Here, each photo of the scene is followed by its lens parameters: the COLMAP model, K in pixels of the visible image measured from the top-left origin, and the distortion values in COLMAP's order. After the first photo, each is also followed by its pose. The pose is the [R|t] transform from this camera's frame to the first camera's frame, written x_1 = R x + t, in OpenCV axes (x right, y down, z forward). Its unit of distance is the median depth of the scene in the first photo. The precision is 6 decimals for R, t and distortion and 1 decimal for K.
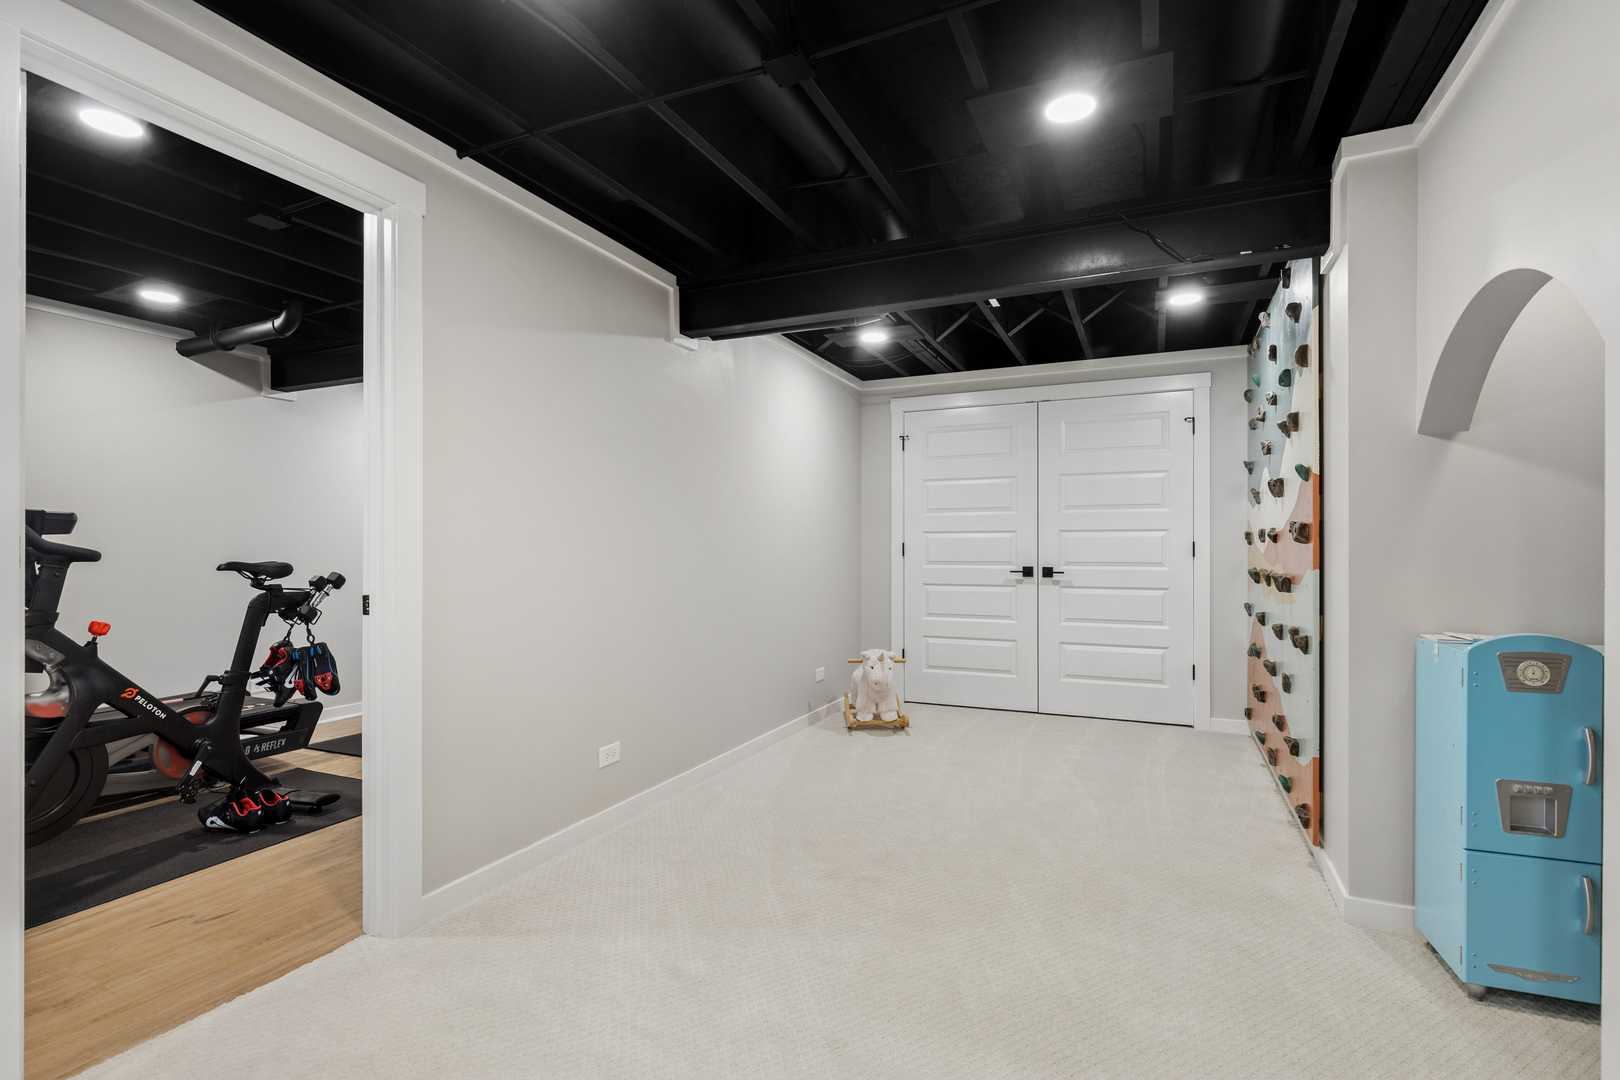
lens RADIAL K [[755.9, 0, 815.7], [0, 755.9, 543.3], [0, 0, 1]] dist [0.000953, -0.000311]
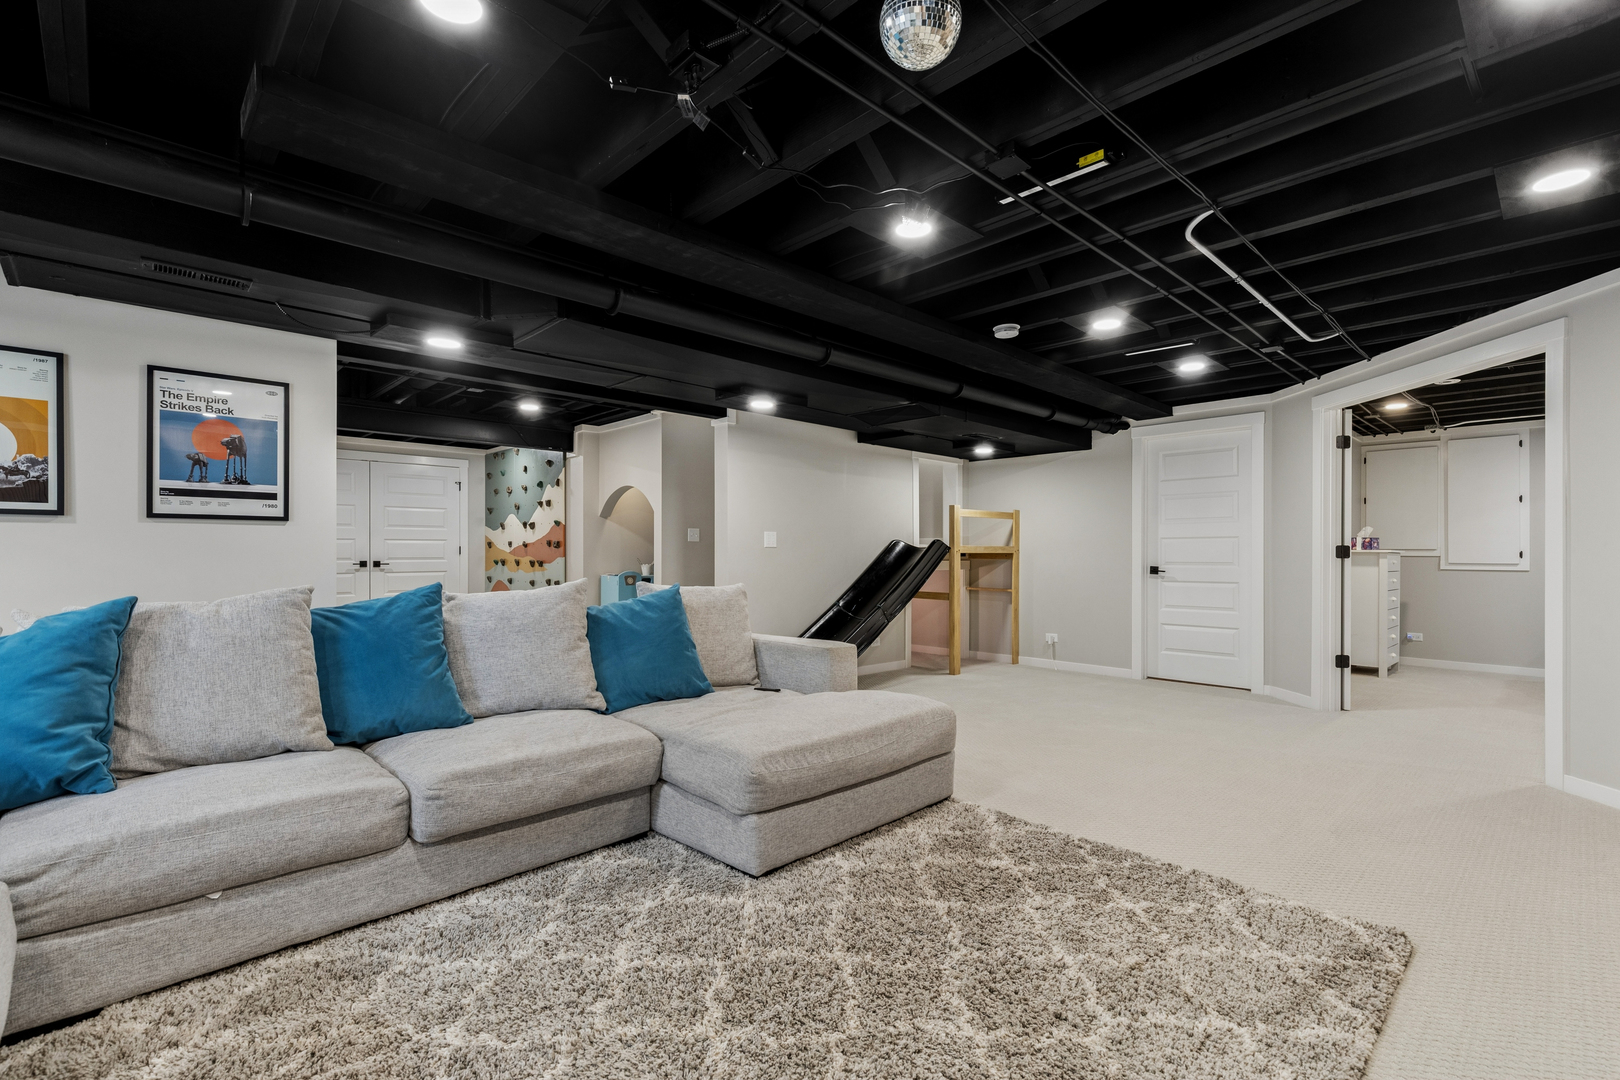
lens RADIAL K [[733.8, 0, 808.5], [0, 733.8, 542.5], [0, 0, 1]] dist [0.012367, -0.000327]
pose [[0.360692, 0.014267, 0.932576, -0.954626], [-0.007988, 0.999894, -0.012207, 0.002971], [-0.932651, -0.003046, 0.360768, -0.527313]]
